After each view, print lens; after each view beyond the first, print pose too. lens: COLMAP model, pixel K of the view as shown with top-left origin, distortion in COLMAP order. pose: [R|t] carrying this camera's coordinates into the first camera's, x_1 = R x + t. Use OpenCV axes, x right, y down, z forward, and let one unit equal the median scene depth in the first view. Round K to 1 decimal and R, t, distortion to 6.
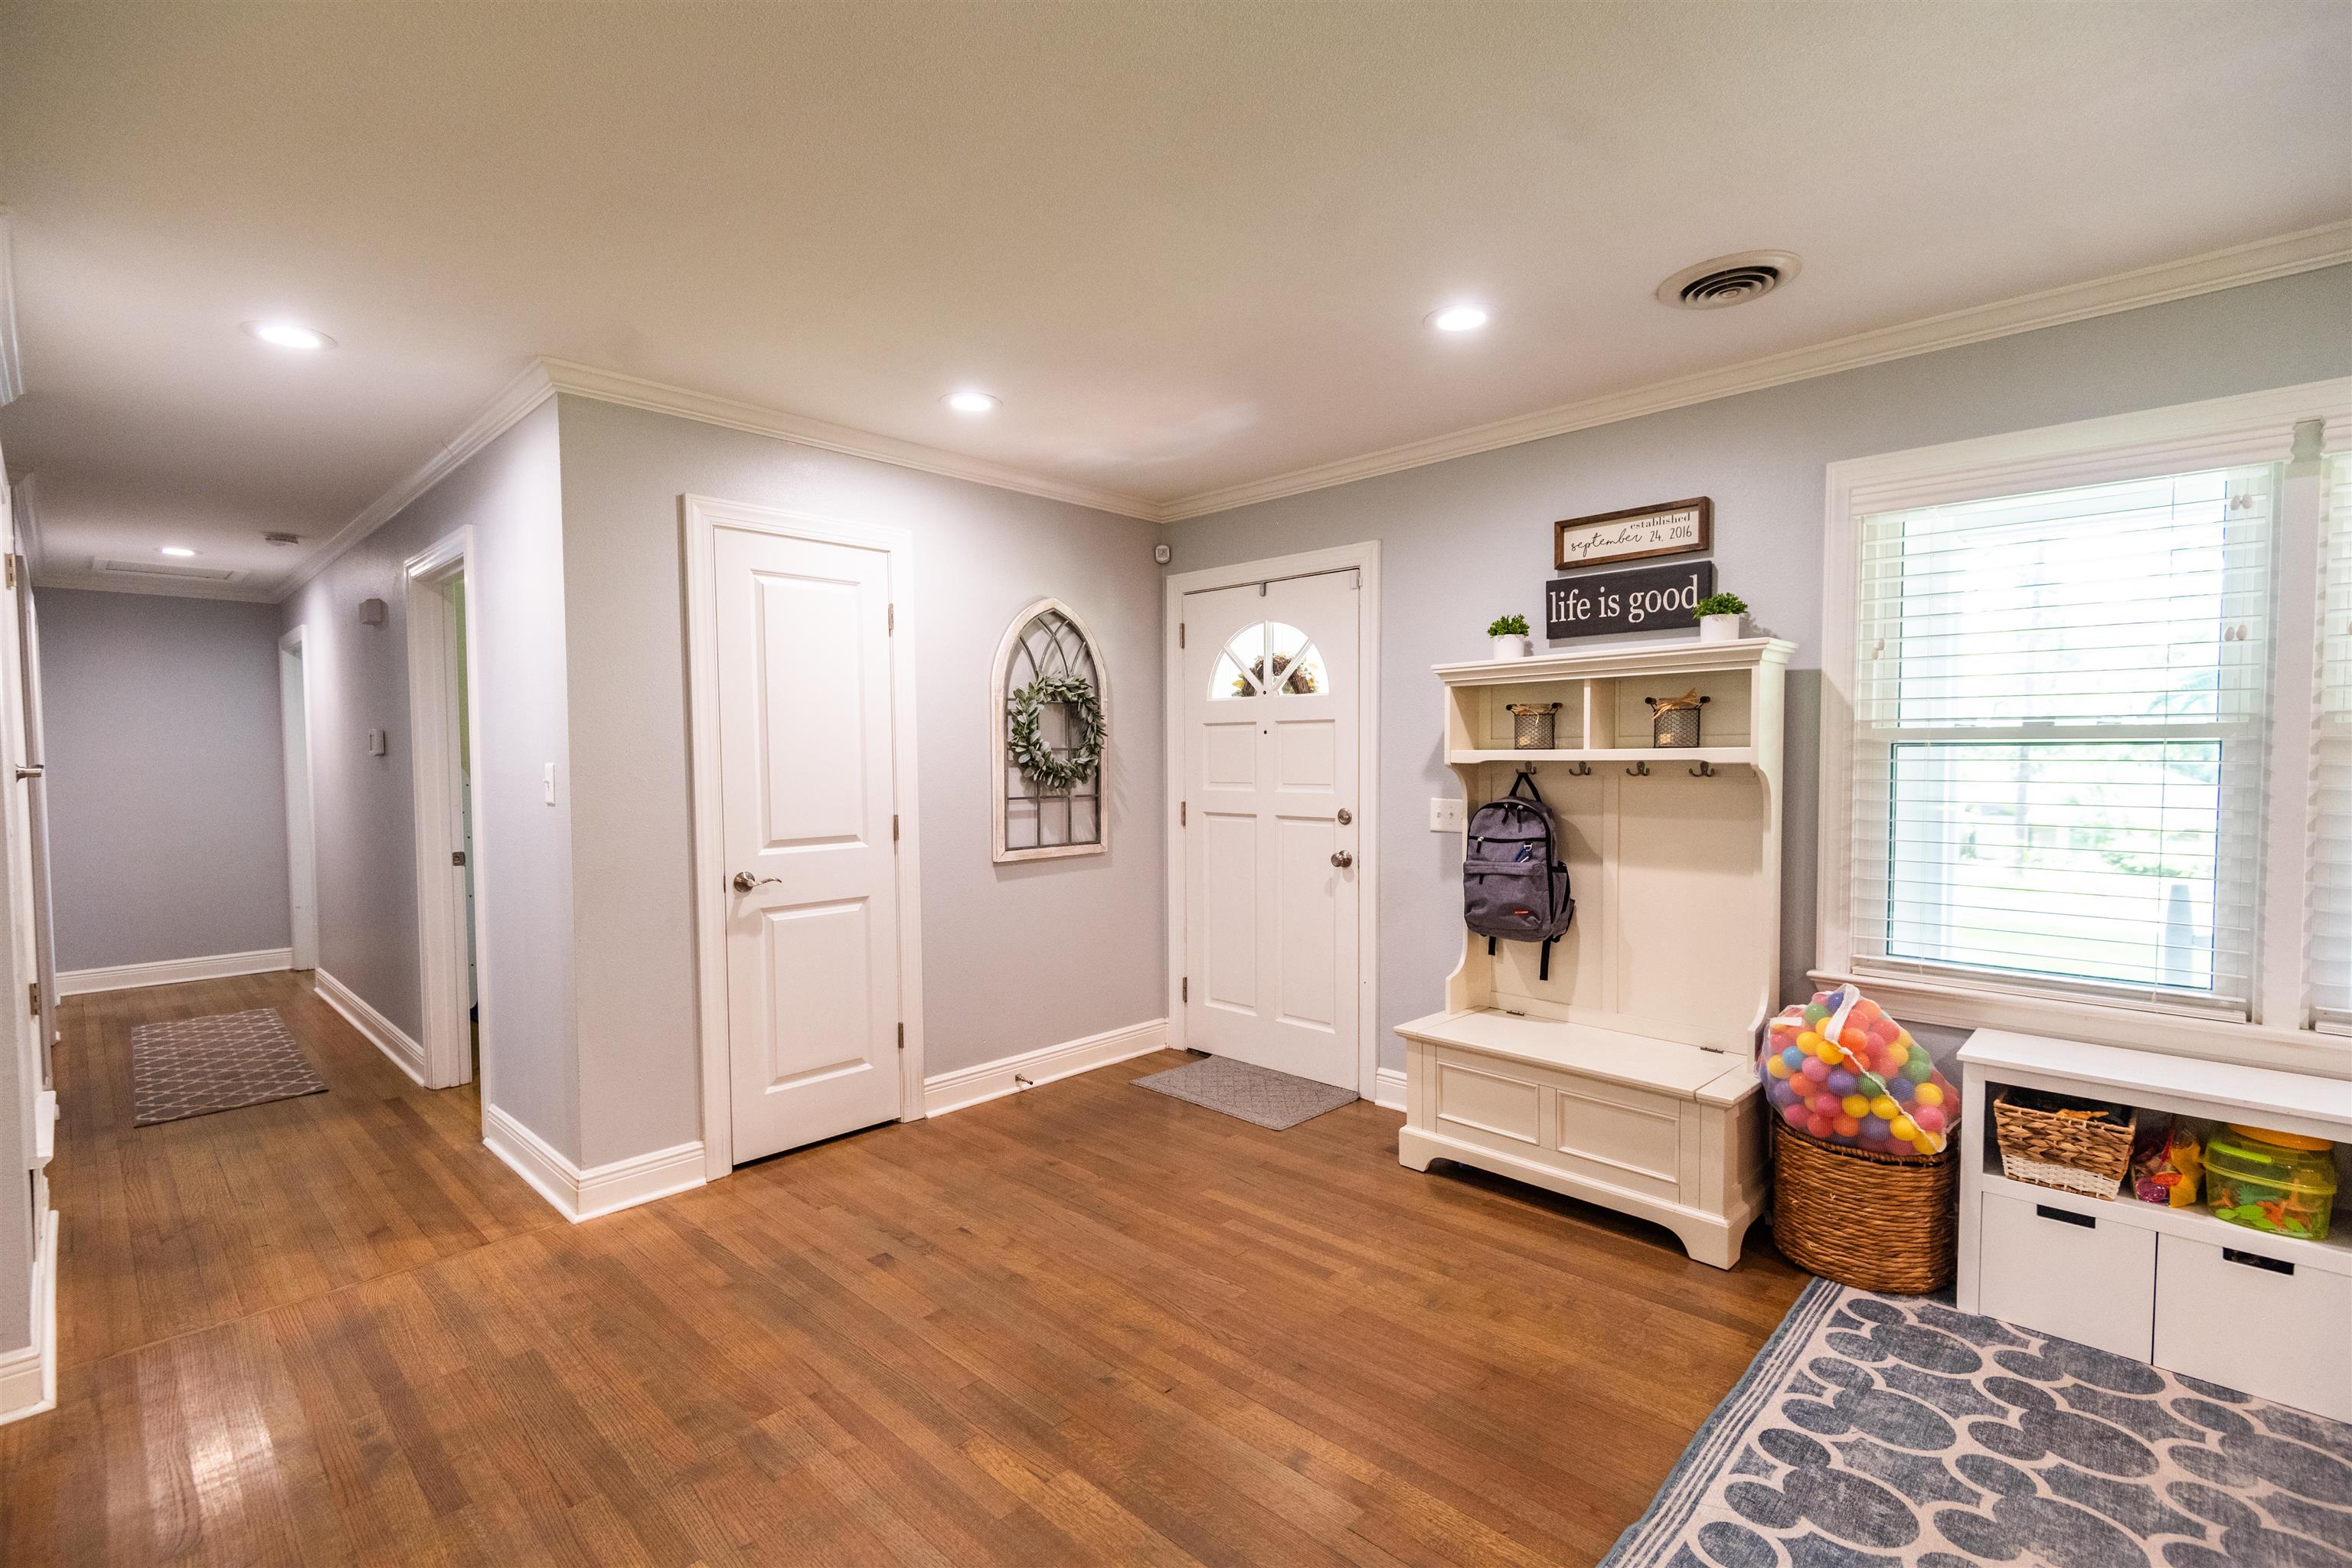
lens RADIAL K [[1053.1, 0, 1162.0], [0, 1053.1, 801.4], [0, 0, 1]] dist [0.000316, -0.000258]
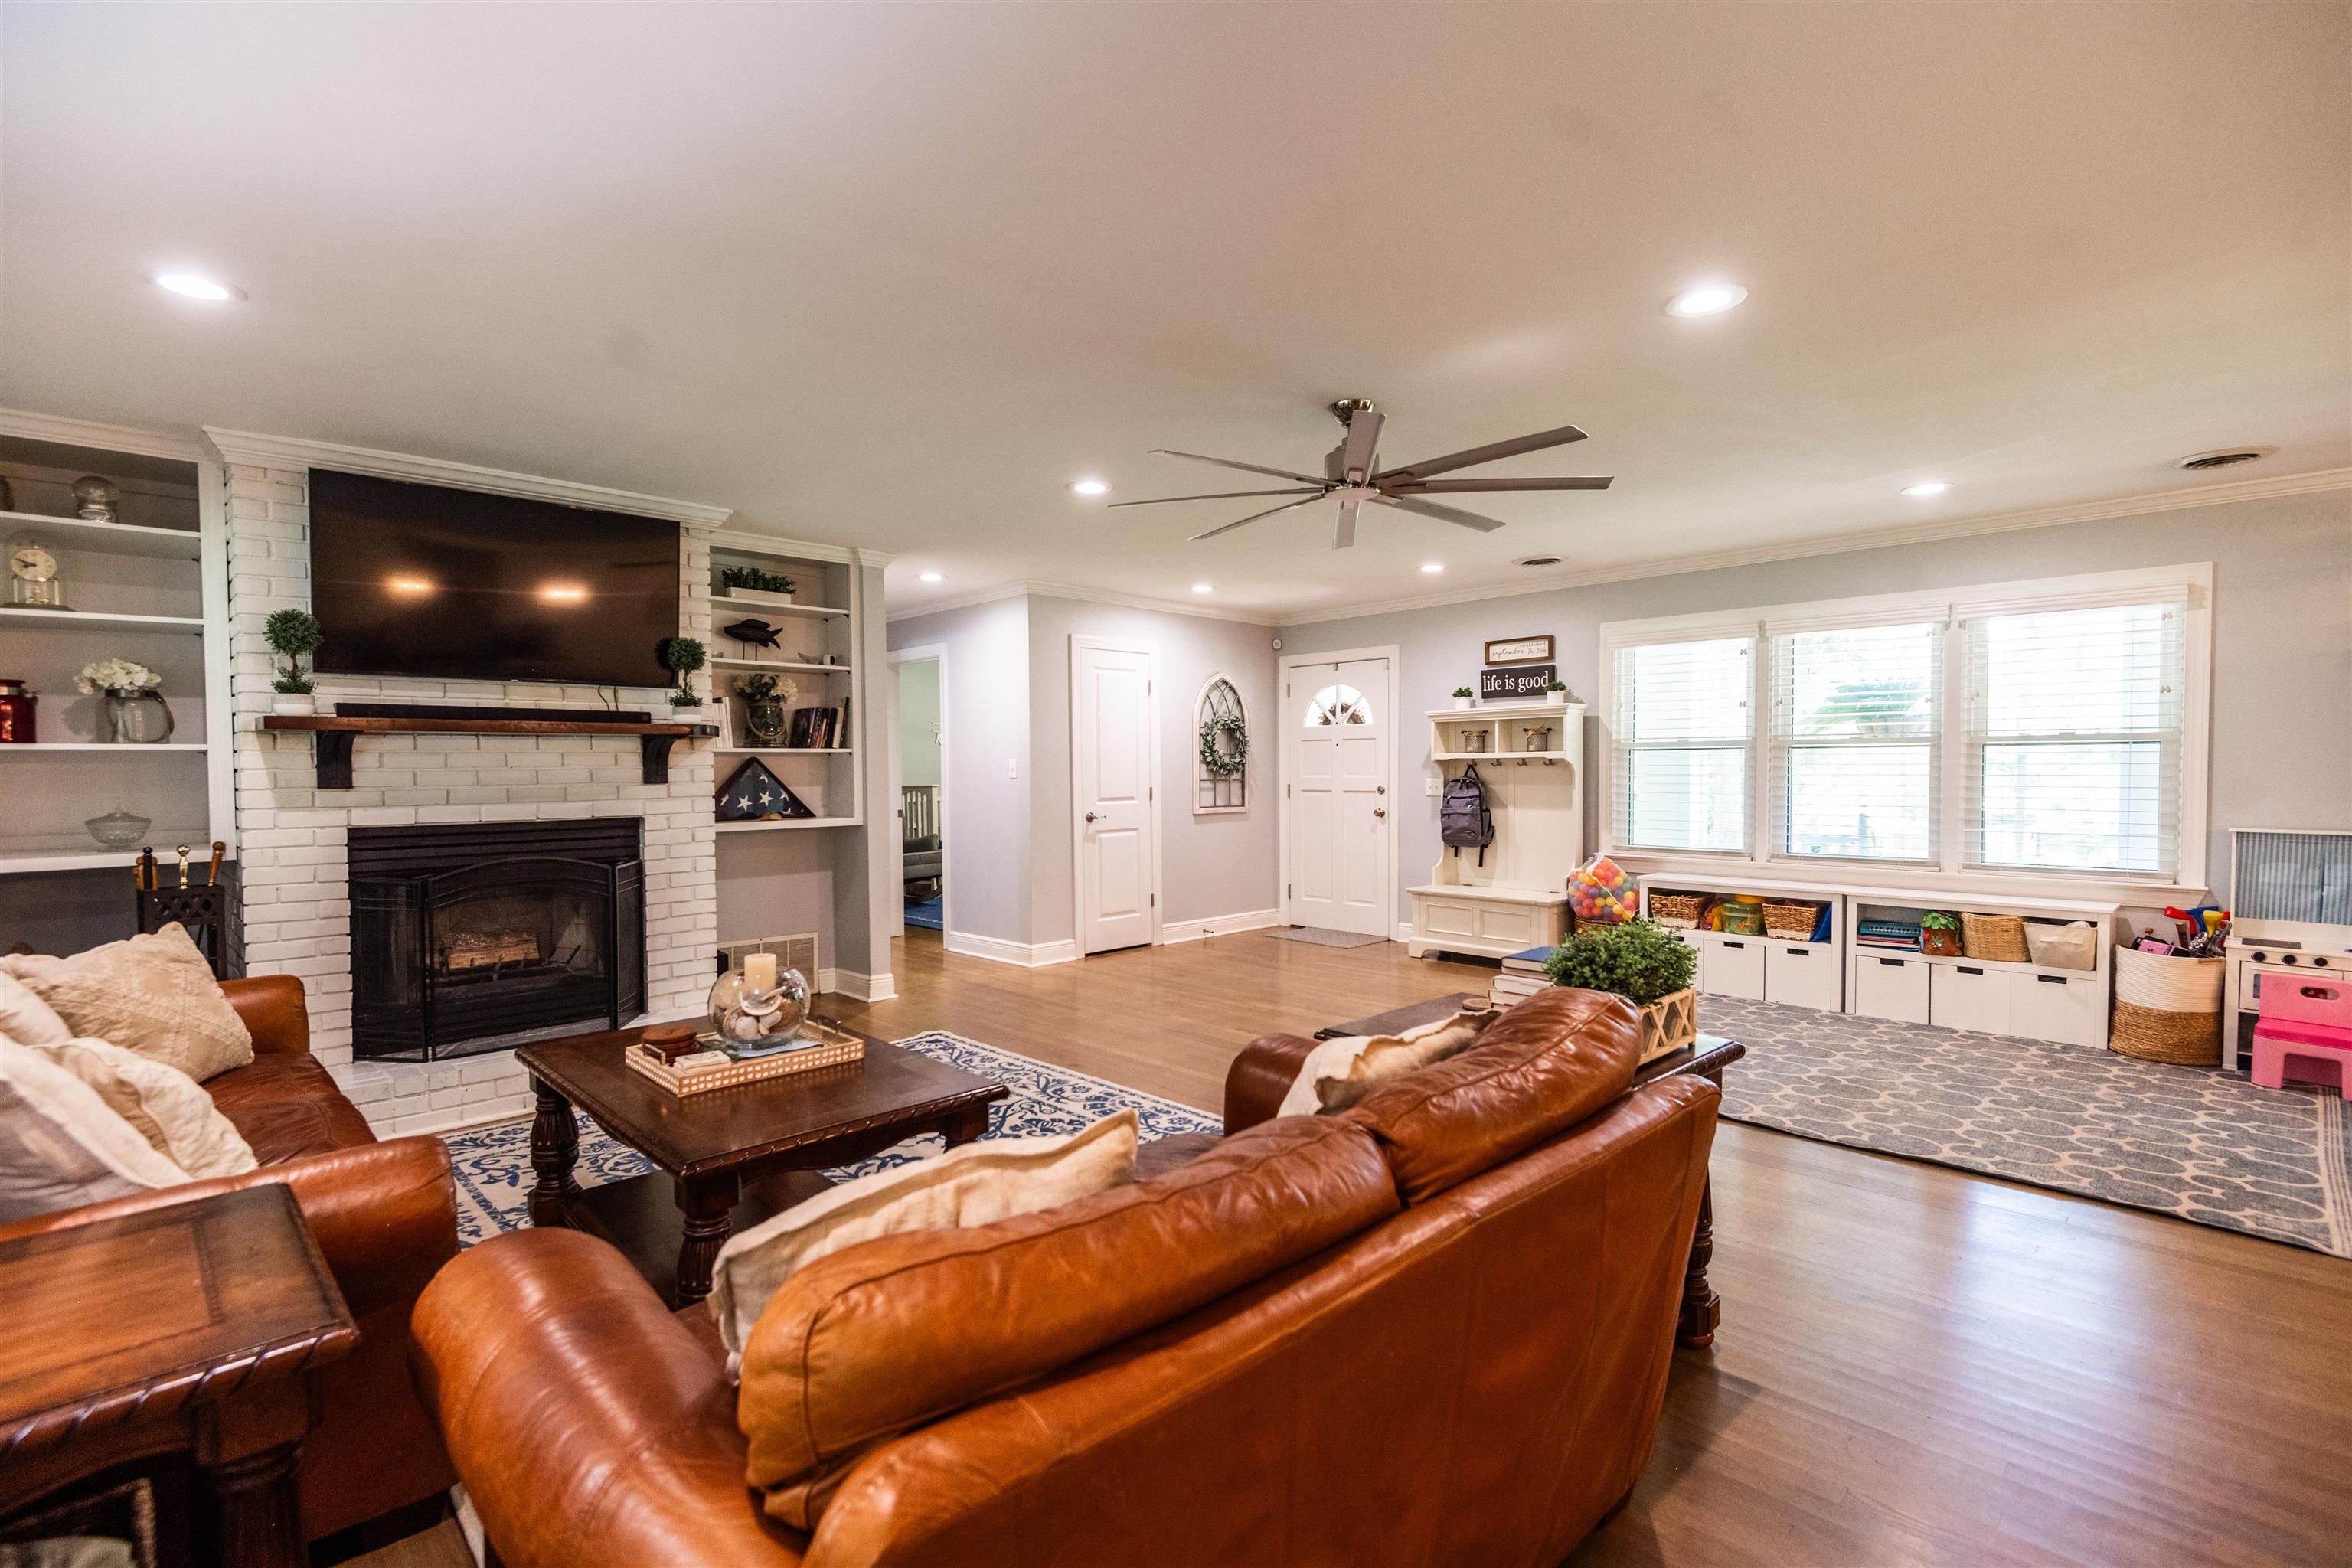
lens RADIAL K [[1067.9, 0, 1157.3], [0, 1067.9, 800.2], [0, 0, 1]] dist [0.000605, -0.000127]
pose [[0.999583, 0.000314, -0.028872, -0.203513], [-0.000746, 0.999888, -0.014959, 0.073774], [0.028864, 0.014974, 0.999471, -1.090642]]
